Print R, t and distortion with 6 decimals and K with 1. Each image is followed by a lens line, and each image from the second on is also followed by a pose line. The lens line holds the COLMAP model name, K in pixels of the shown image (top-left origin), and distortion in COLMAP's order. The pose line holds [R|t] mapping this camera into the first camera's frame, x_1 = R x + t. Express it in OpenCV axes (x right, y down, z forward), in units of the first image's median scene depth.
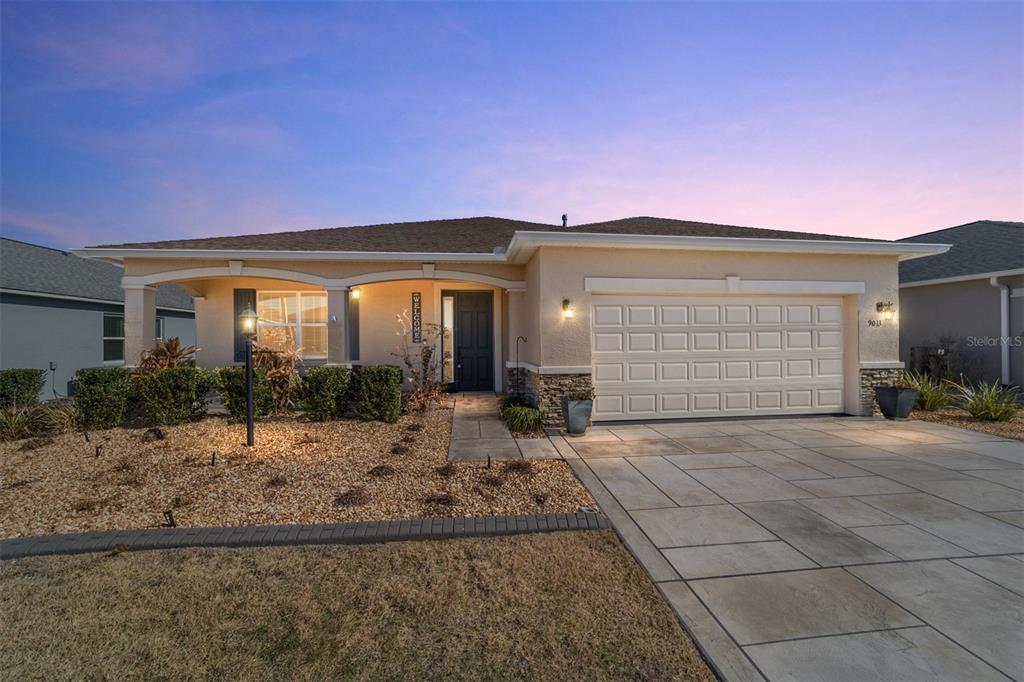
lens RADIAL K [[393.0, 0, 508.7], [0, 393.0, 339.4], [0, 0, 1]] dist [-0.001557, 0.000433]
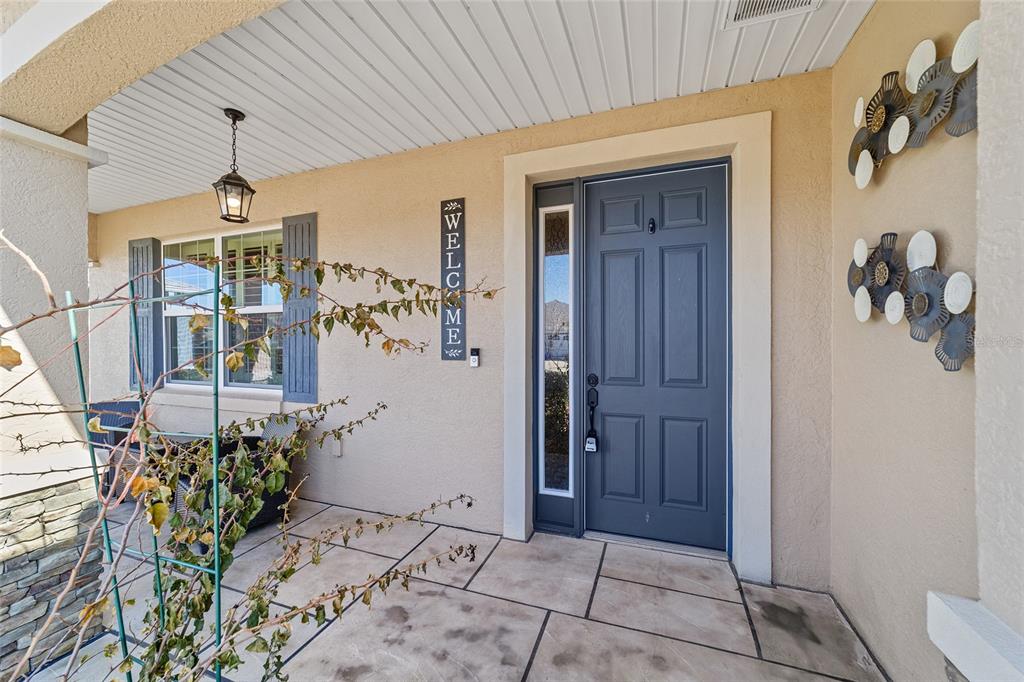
lens RADIAL K [[393.0, 0, 508.7], [0, 393.0, 339.4], [0, 0, 1]] dist [-0.001557, 0.000433]
pose [[0.895945, 0.006311, -0.444121, -0.076699], [-0.003449, 0.999968, 0.007254, -0.013944], [0.444152, -0.004967, 0.895938, 1.028872]]
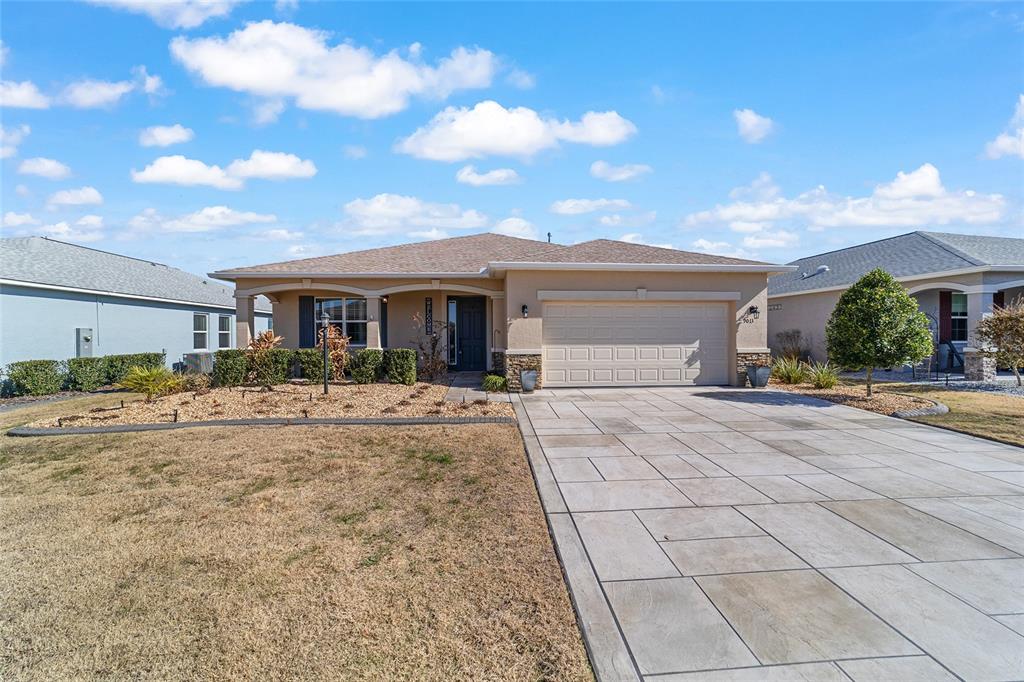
lens RADIAL K [[403.5, 0, 509.7], [0, 403.5, 341.2], [0, 0, 1]] dist [-0.000834, 0.000080]
pose [[0.998604, 0.003086, -0.052735, 0.162597], [-0.002392, 0.999910, 0.013215, 0.015891], [0.052771, -0.013070, 0.998521, -0.517669]]
